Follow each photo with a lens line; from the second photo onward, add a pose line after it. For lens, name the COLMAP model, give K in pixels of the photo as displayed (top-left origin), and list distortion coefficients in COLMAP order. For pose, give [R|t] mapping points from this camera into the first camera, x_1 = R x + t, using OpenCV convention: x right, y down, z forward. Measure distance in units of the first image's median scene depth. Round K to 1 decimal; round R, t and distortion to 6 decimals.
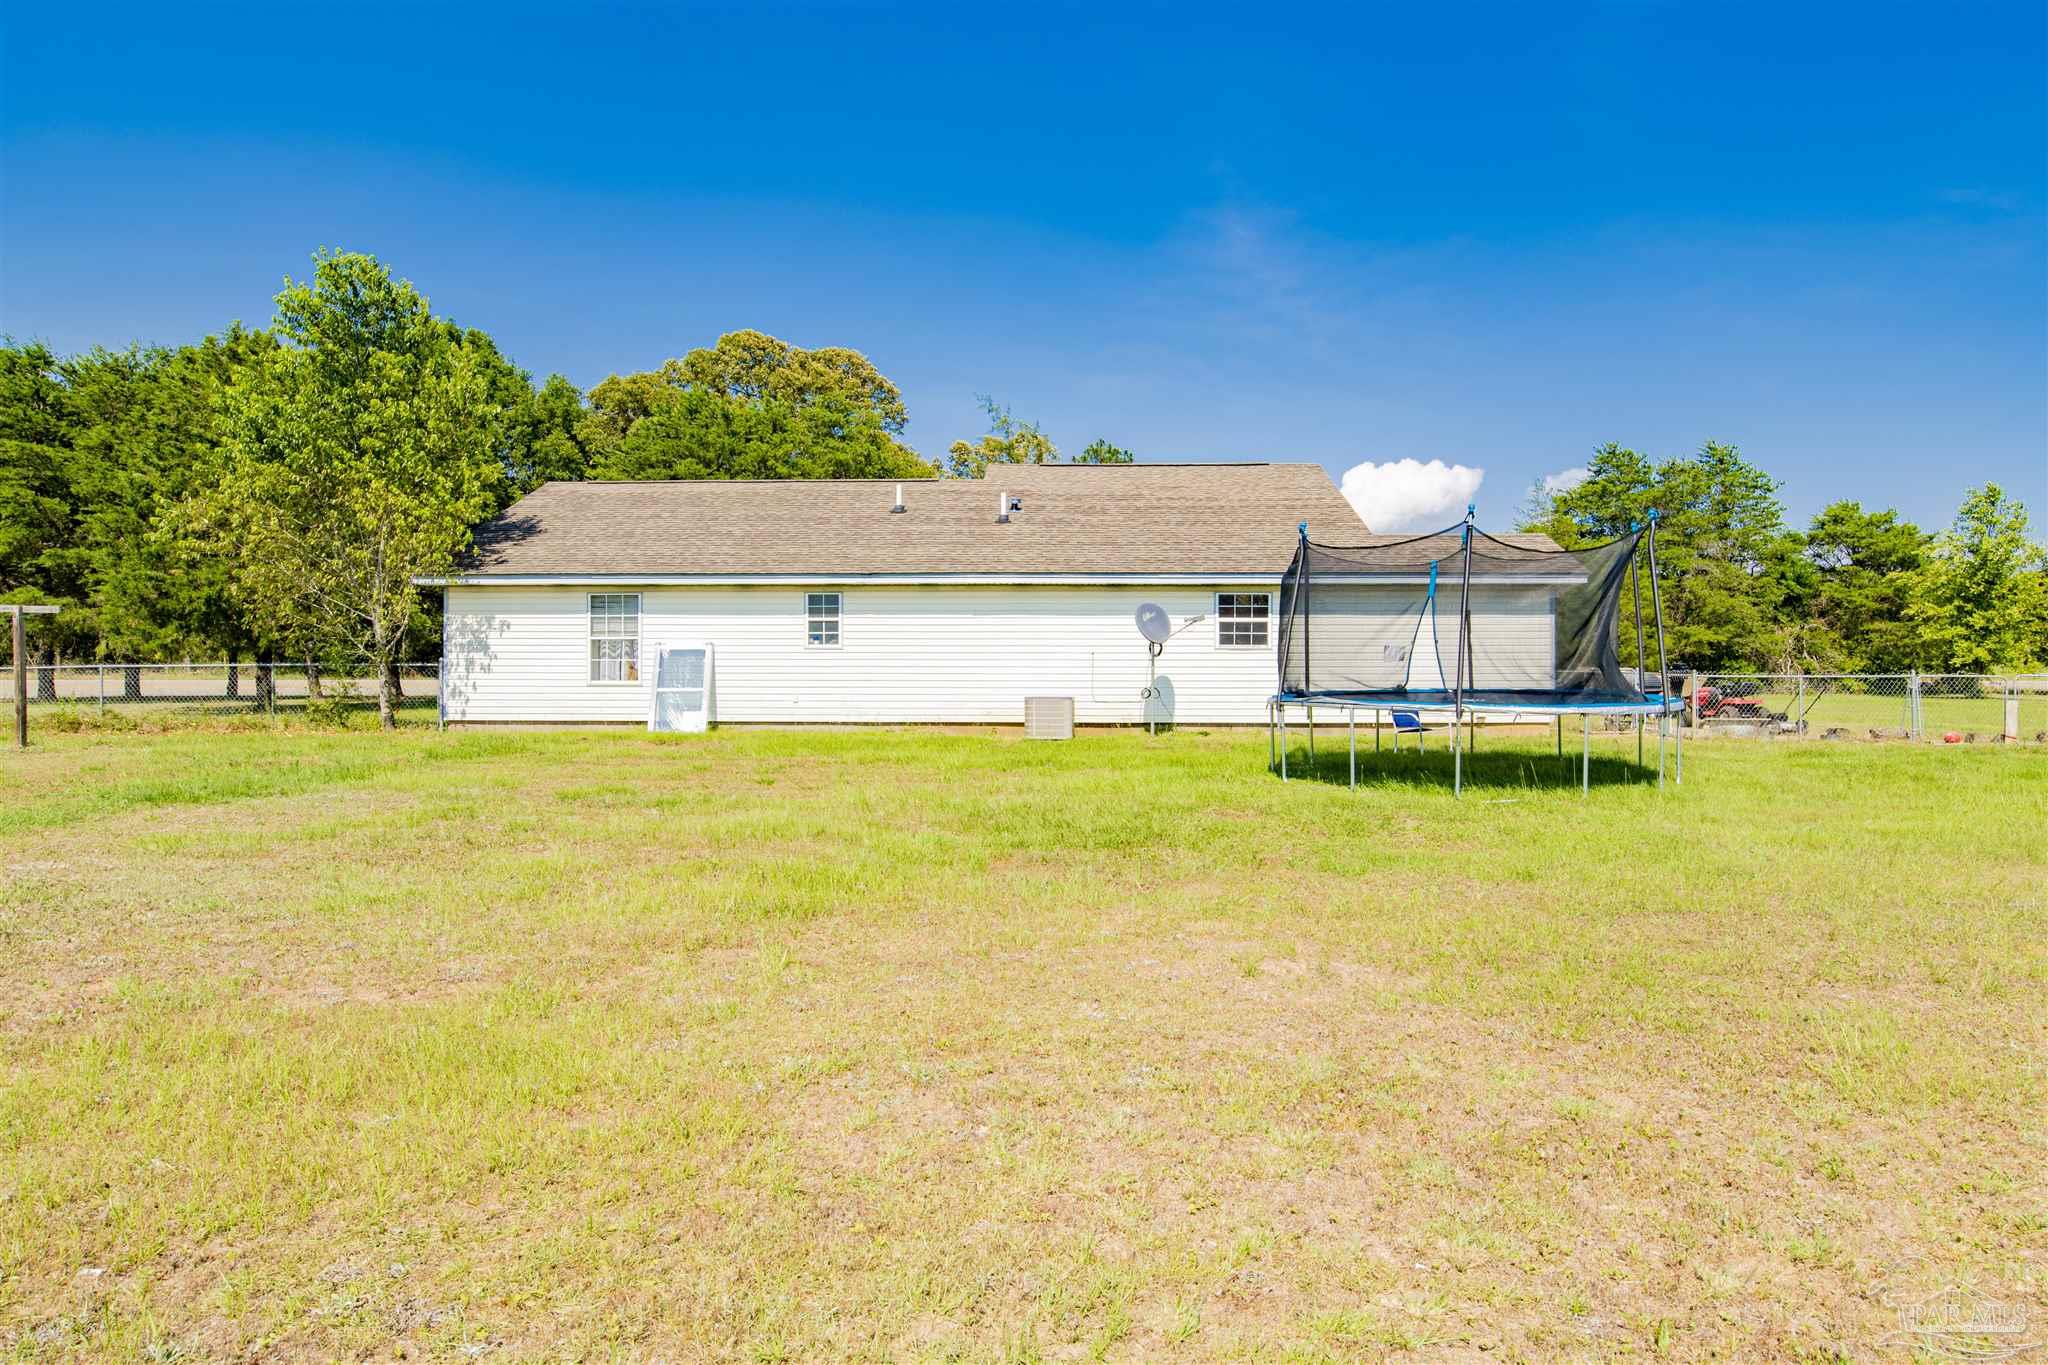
lens RADIAL K [[1250.2, 0, 1024.0], [0, 1250.2, 682.5], [0, 0, 1]] dist [-0.002442, -0.000907]
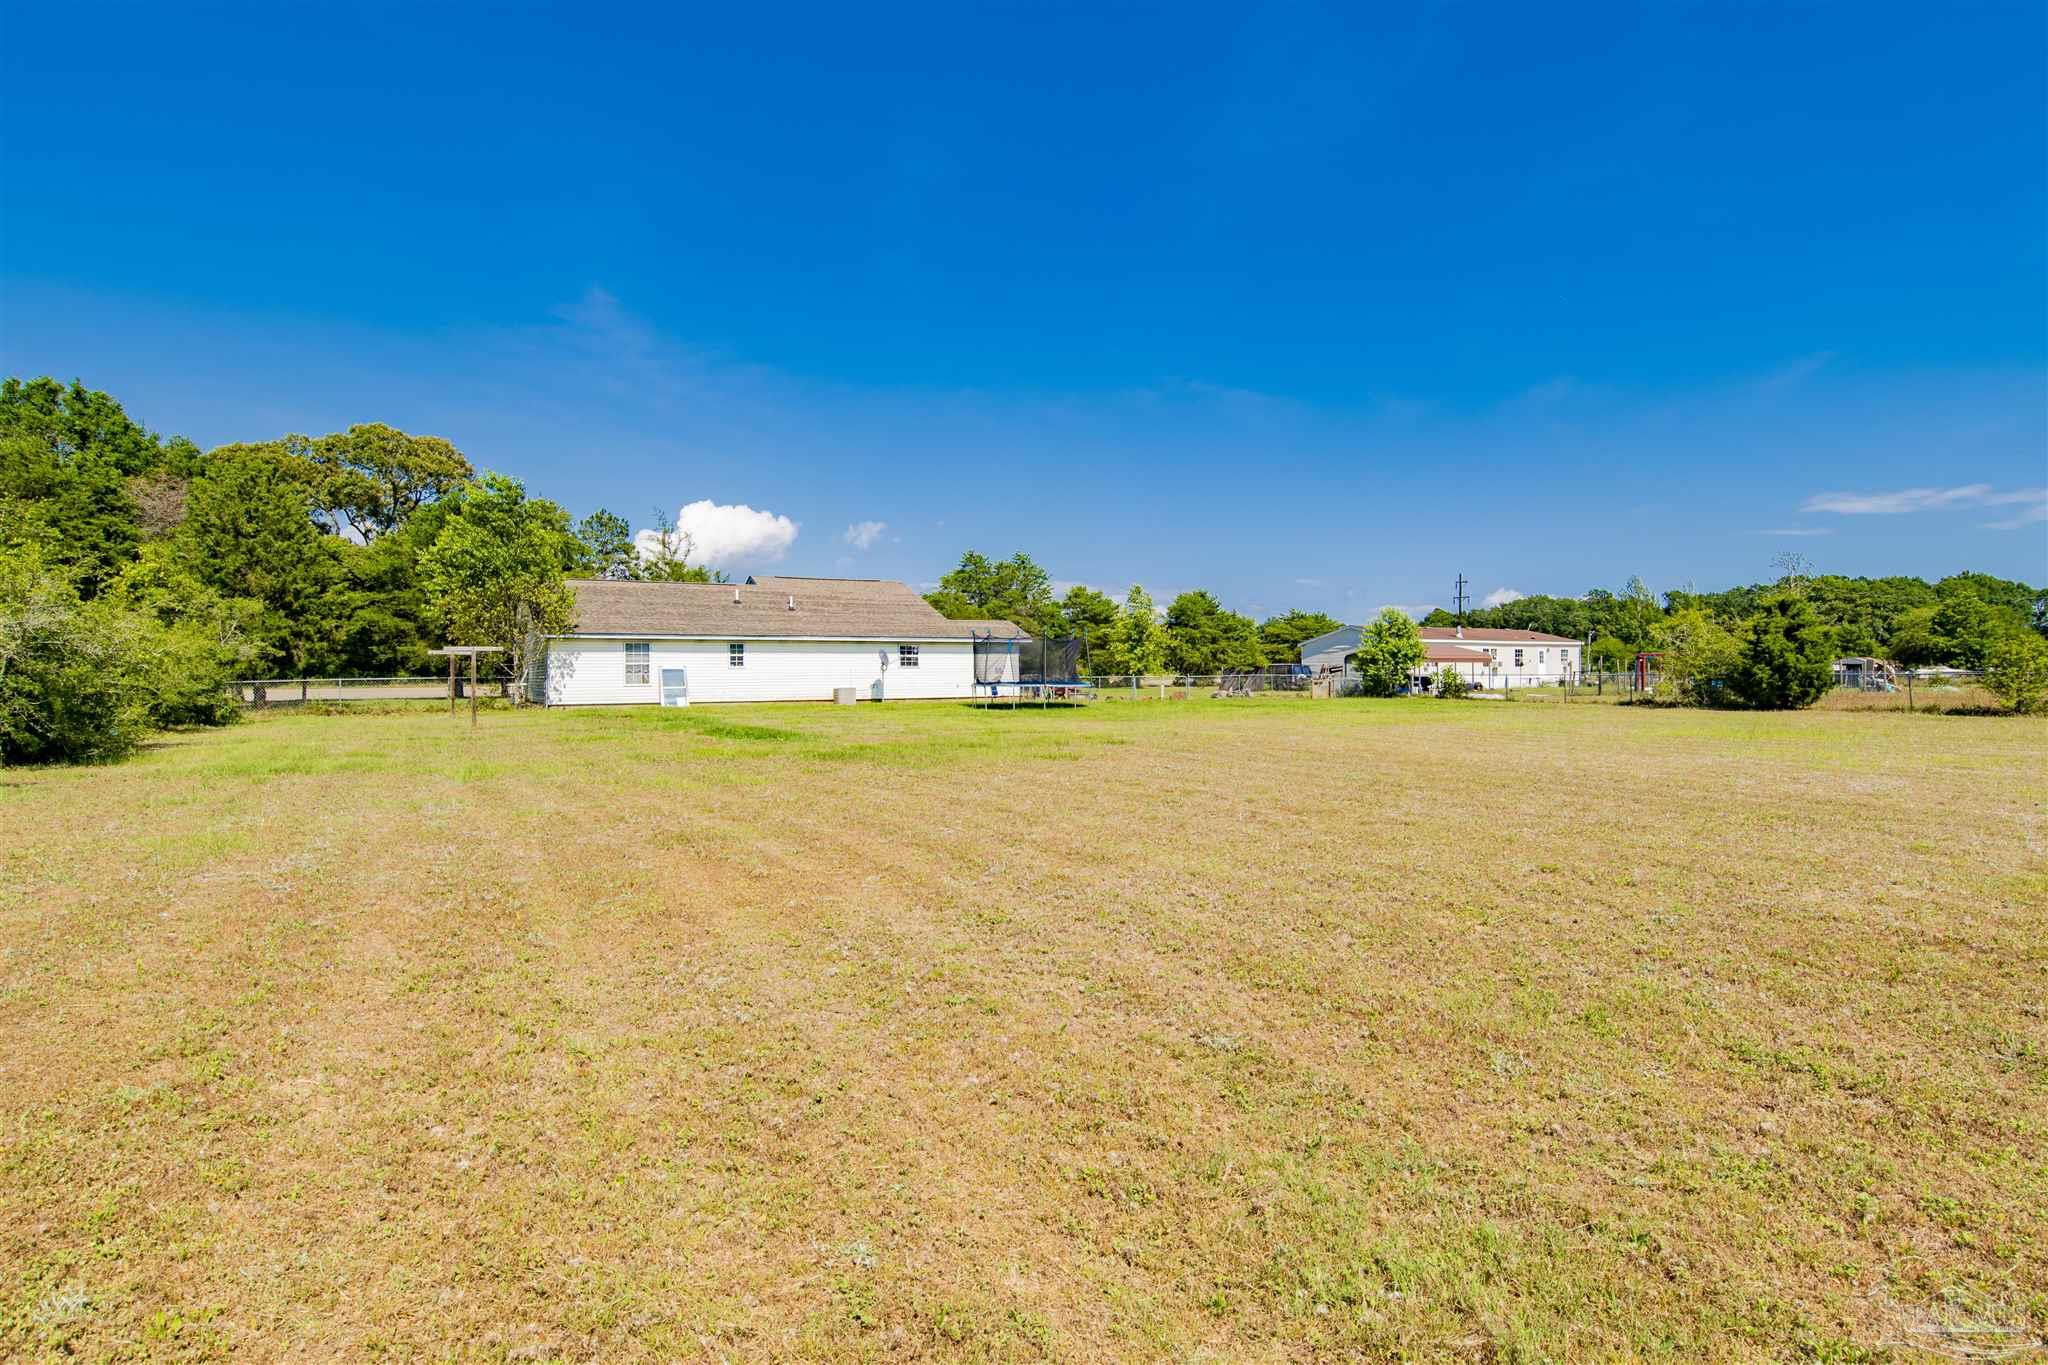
lens RADIAL K [[1041.9, 0, 1032.3], [0, 1041.9, 670.1], [0, 0, 1]] dist [-0.069242, 0.029092]
pose [[0.846248, -0.005846, 0.532757, -0.692551], [0.015838, 0.999774, -0.014186, 0.010493], [-0.532553, 0.020443, 0.846150, -0.840705]]
